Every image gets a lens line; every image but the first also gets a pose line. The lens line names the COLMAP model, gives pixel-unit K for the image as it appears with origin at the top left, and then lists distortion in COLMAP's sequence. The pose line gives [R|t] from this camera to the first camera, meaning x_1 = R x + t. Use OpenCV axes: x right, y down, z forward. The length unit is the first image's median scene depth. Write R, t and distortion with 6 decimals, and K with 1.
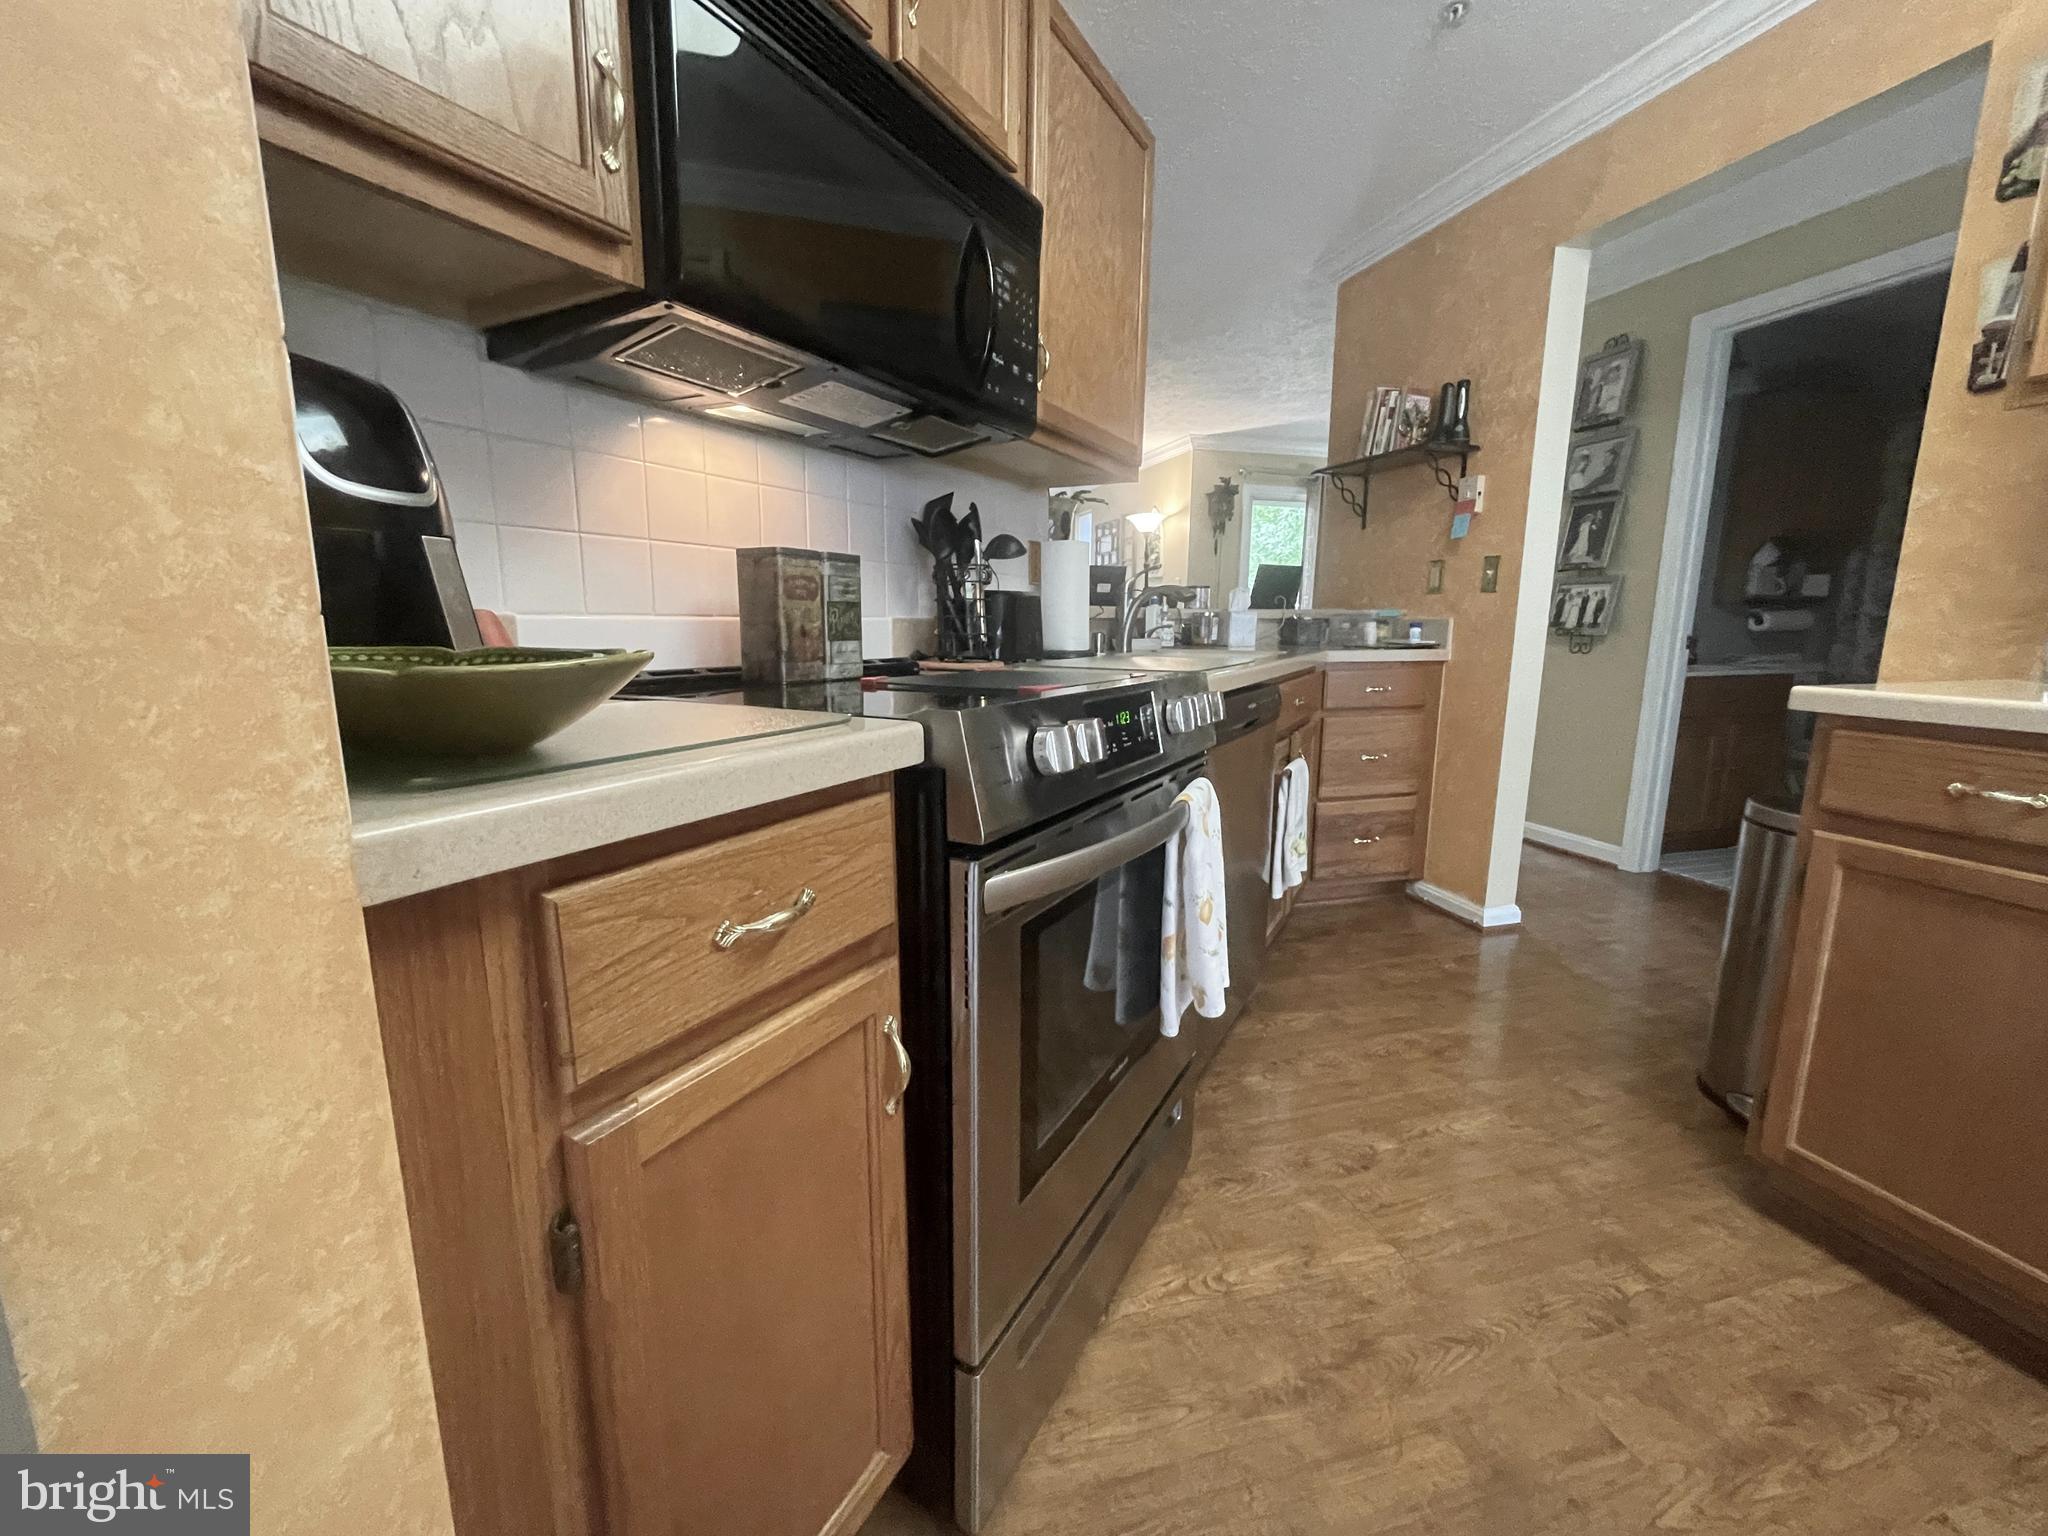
lens RADIAL K [[829.5, 0, 1014.7], [0, 829.5, 762.9], [0, 0, 1]] dist [-0.002441, -0.000129]
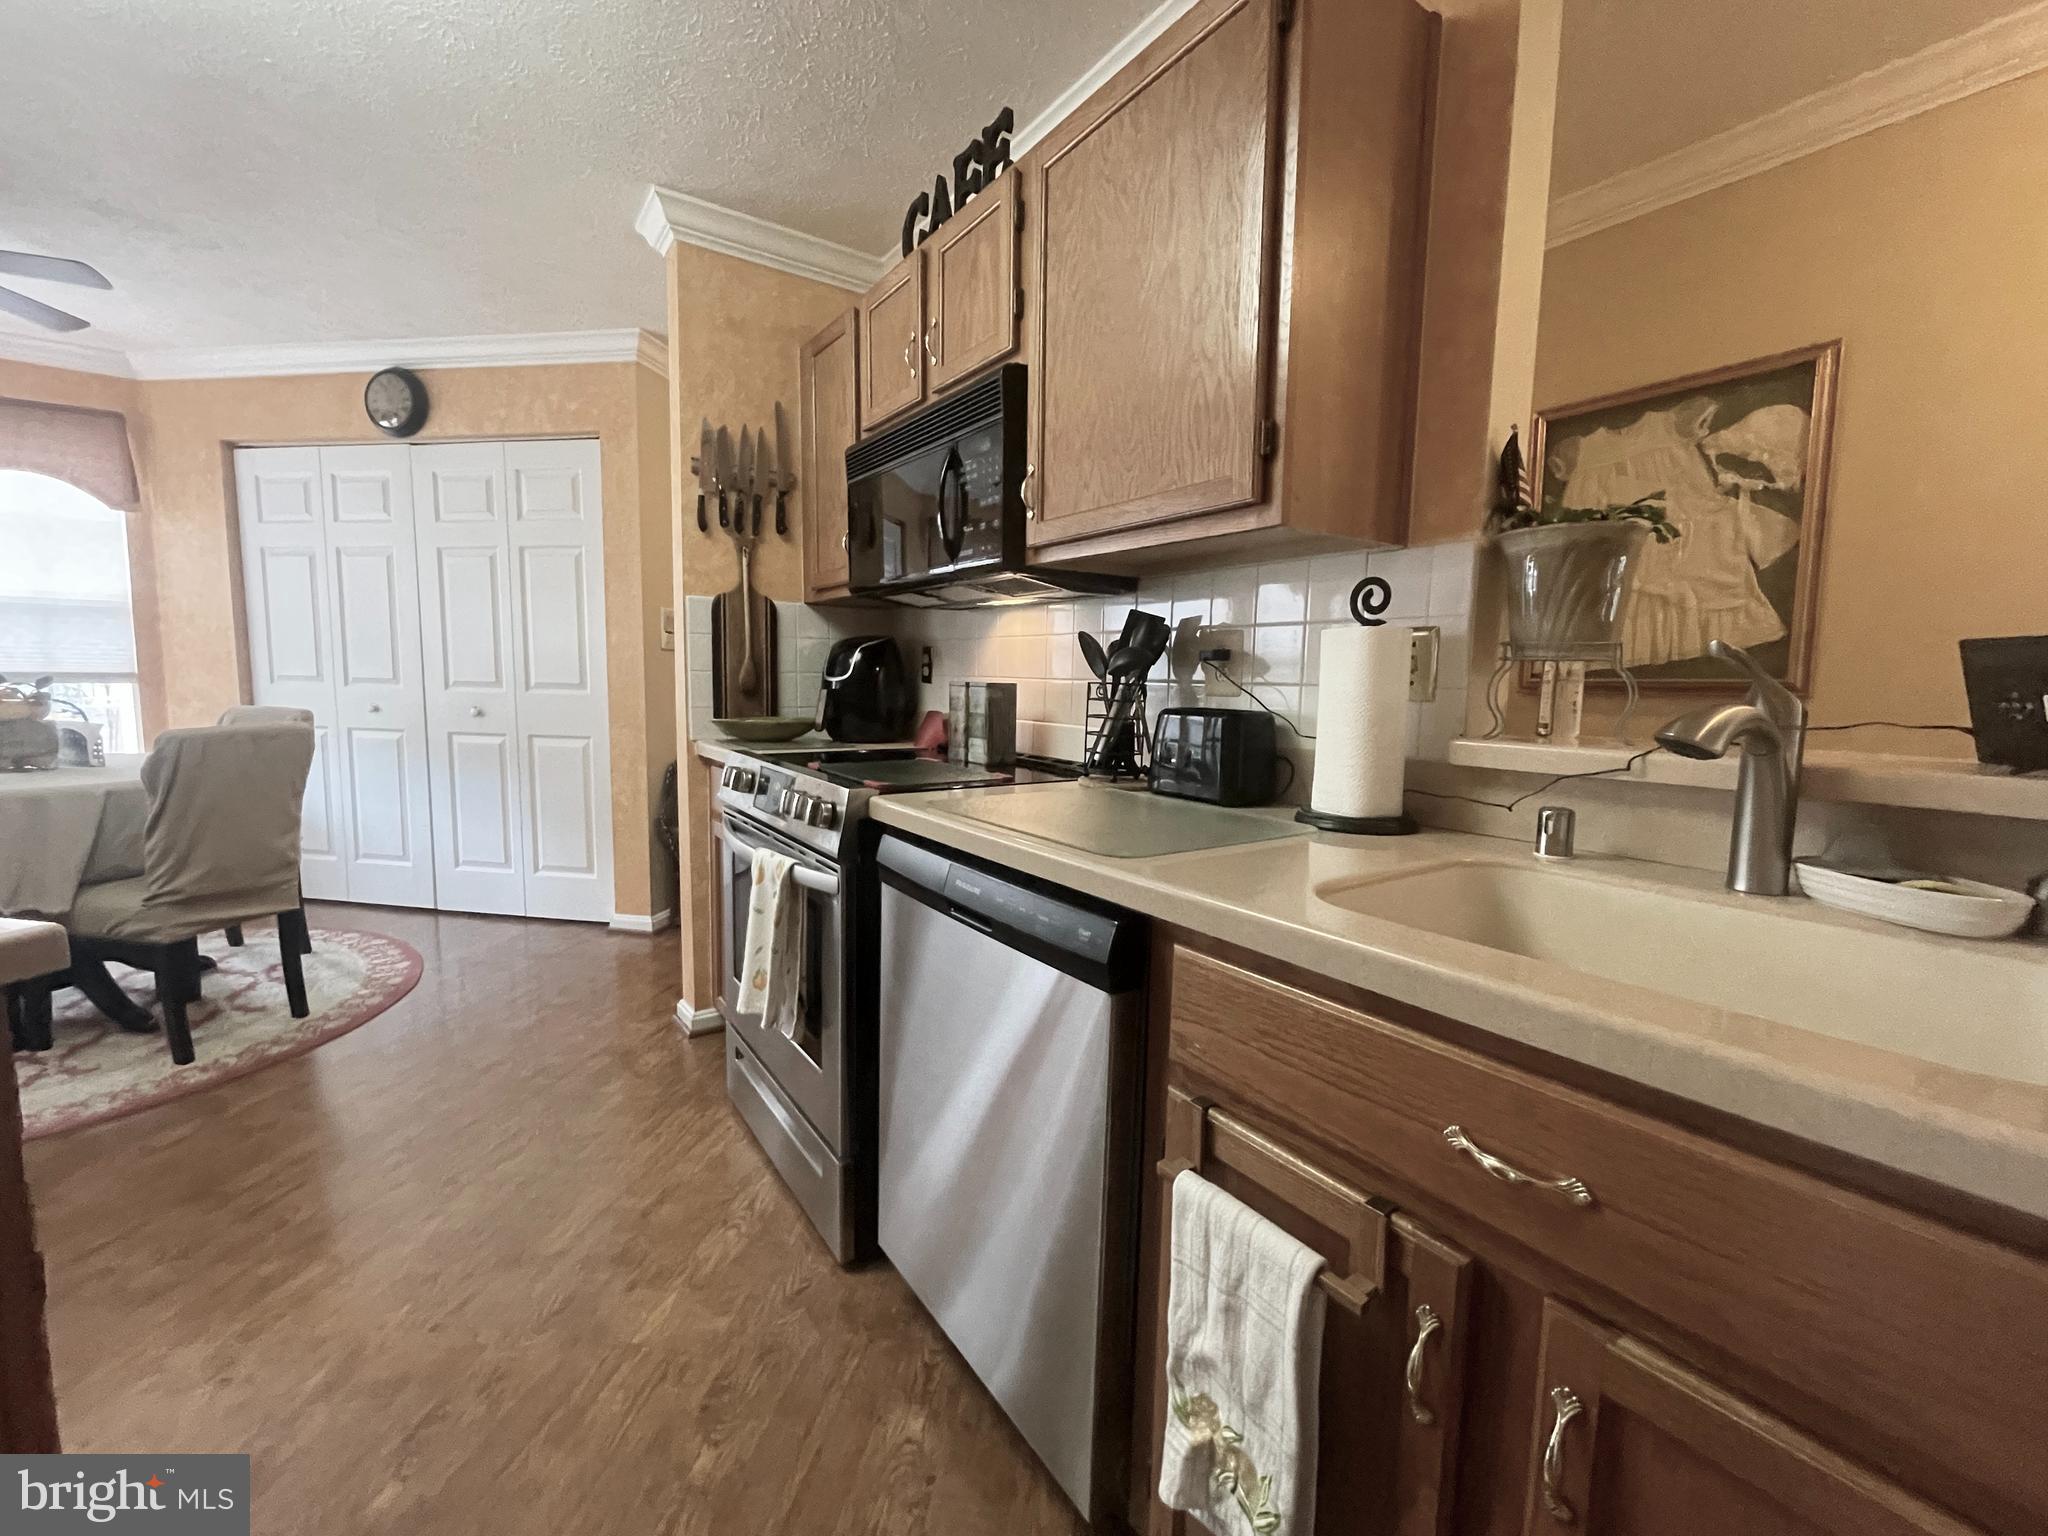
lens RADIAL K [[829.5, 0, 1023.0], [0, 829.5, 763.7], [0, 0, 1]] dist [-0.002441, -0.000129]
pose [[-0.431272, 0.083714, -0.898330, 0.545091], [-0.177520, 0.968349, 0.175464, -0.185127], [0.884585, 0.235144, -0.402761, 0.818855]]
